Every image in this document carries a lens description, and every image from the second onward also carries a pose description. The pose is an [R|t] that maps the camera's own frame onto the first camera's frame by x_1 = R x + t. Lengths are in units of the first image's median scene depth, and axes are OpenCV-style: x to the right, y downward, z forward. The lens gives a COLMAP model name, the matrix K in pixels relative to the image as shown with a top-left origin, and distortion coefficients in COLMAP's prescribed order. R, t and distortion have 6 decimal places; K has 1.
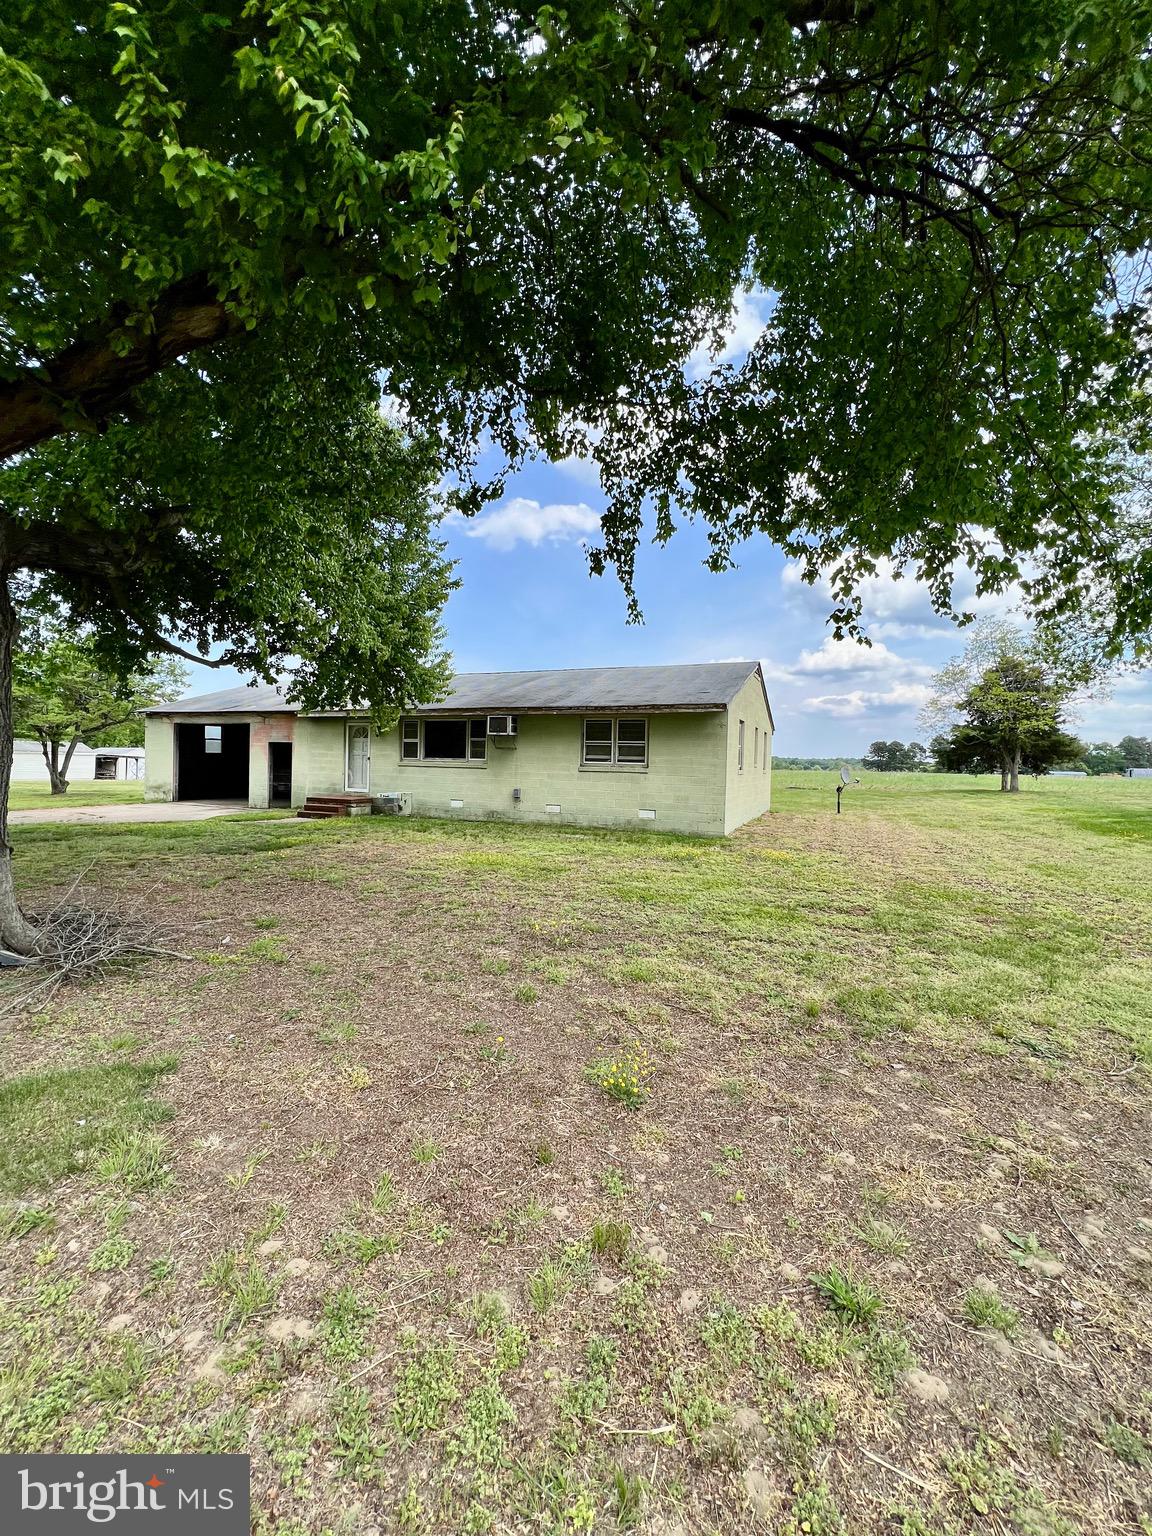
lens RADIAL K [[607.0, 0, 599.9], [0, 607.0, 768.3], [0, 0, 1]] dist [-0.000211, 0.000503]
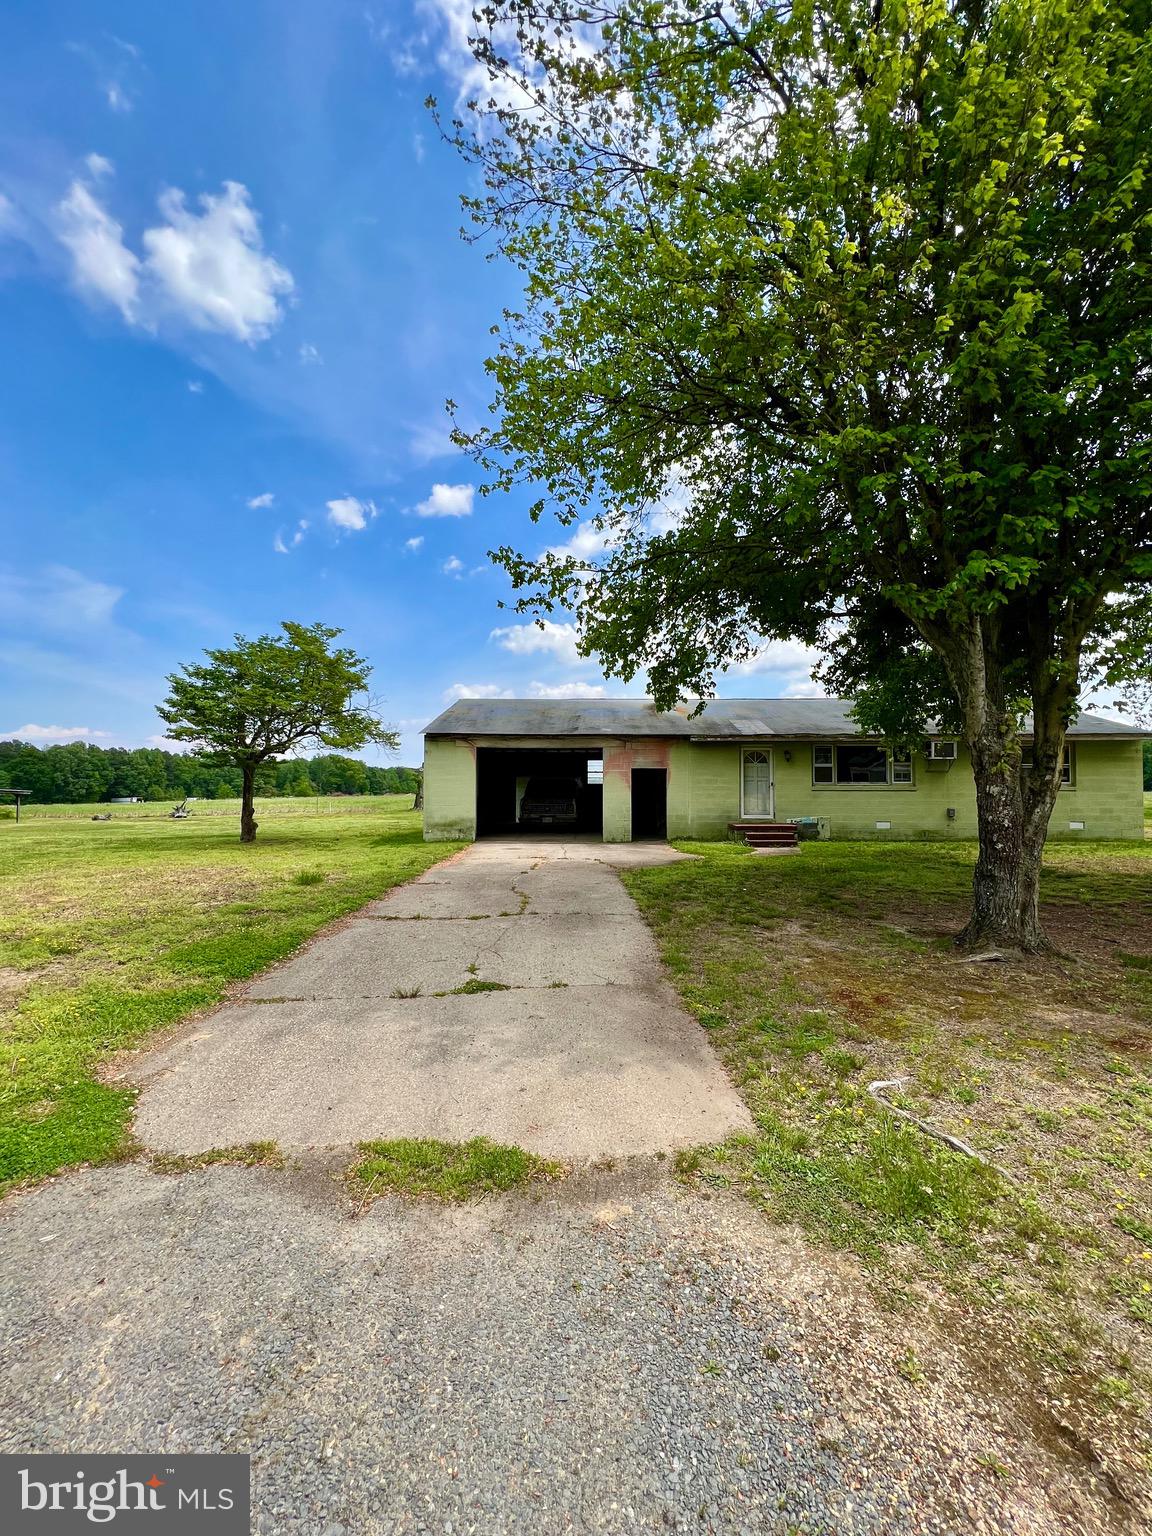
lens RADIAL K [[607.0, 0, 599.9], [0, 607.0, 768.3], [0, 0, 1]] dist [-0.000211, 0.000503]
pose [[0.933000, -0.011133, 0.359703, -1.040462], [0.024164, 0.999204, -0.031750, -0.017697], [-0.359063, 0.038315, 0.932527, 0.193343]]
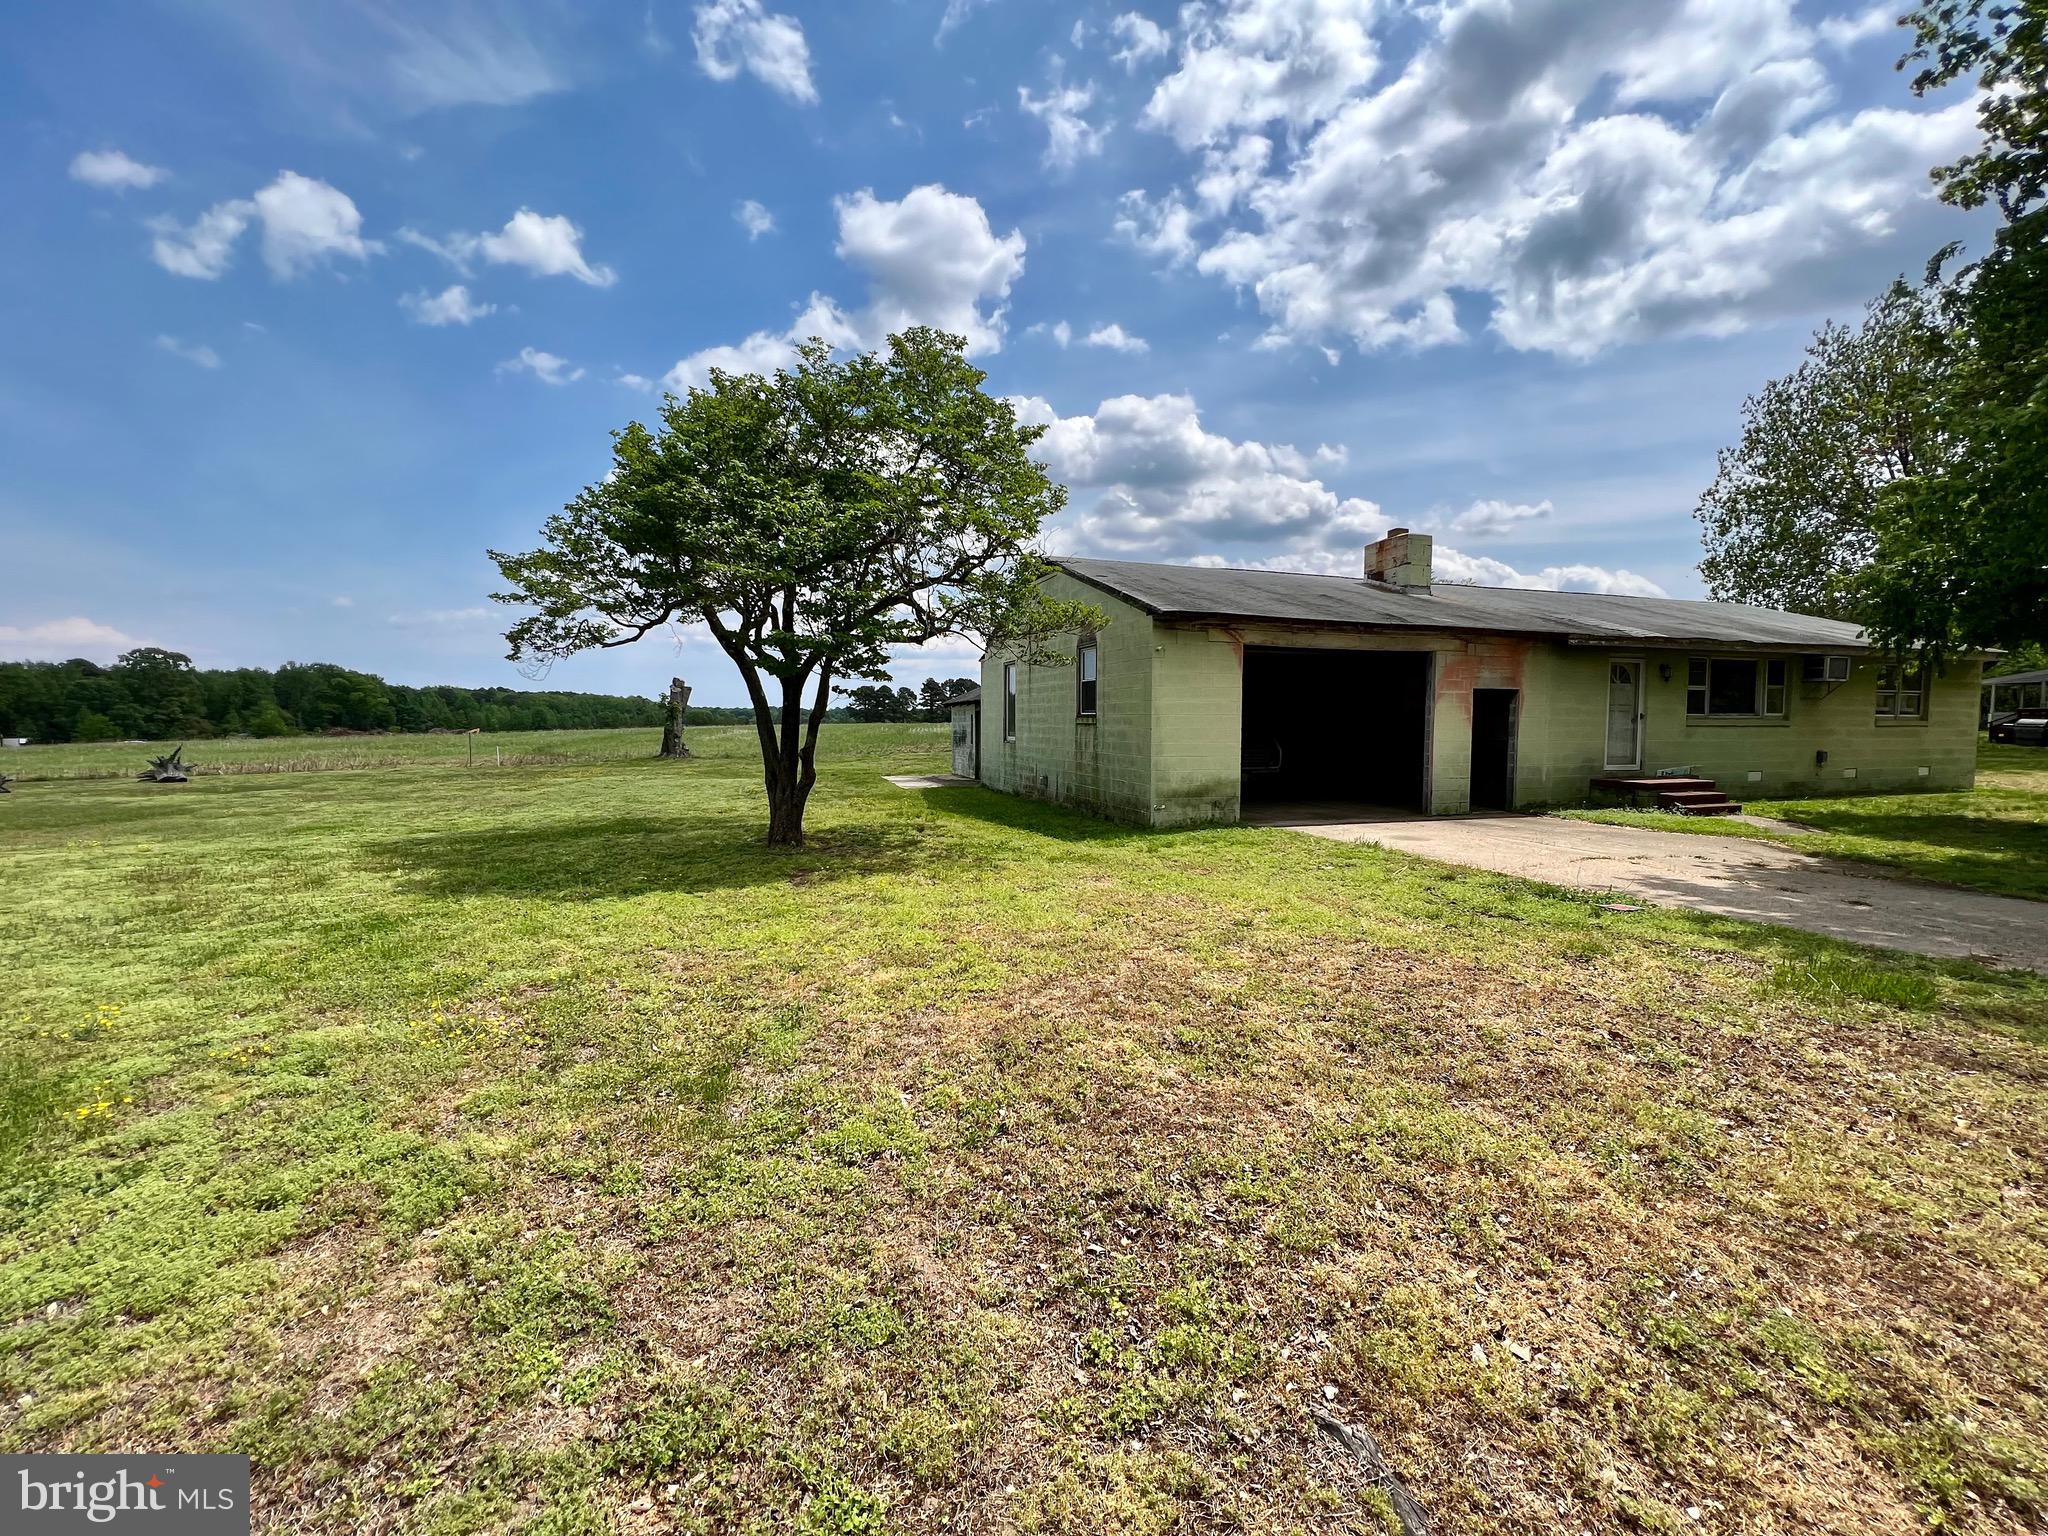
lens RADIAL K [[809.3, 0, 1045.7], [0, 809.3, 774.7], [0, 0, 1]] dist [-0.000211, 0.000503]
pose [[0.762246, -0.064954, 0.644020, -1.468404], [0.021828, 0.996966, 0.074716, -0.033191], [-0.646919, -0.042894, 0.761351, 0.793514]]
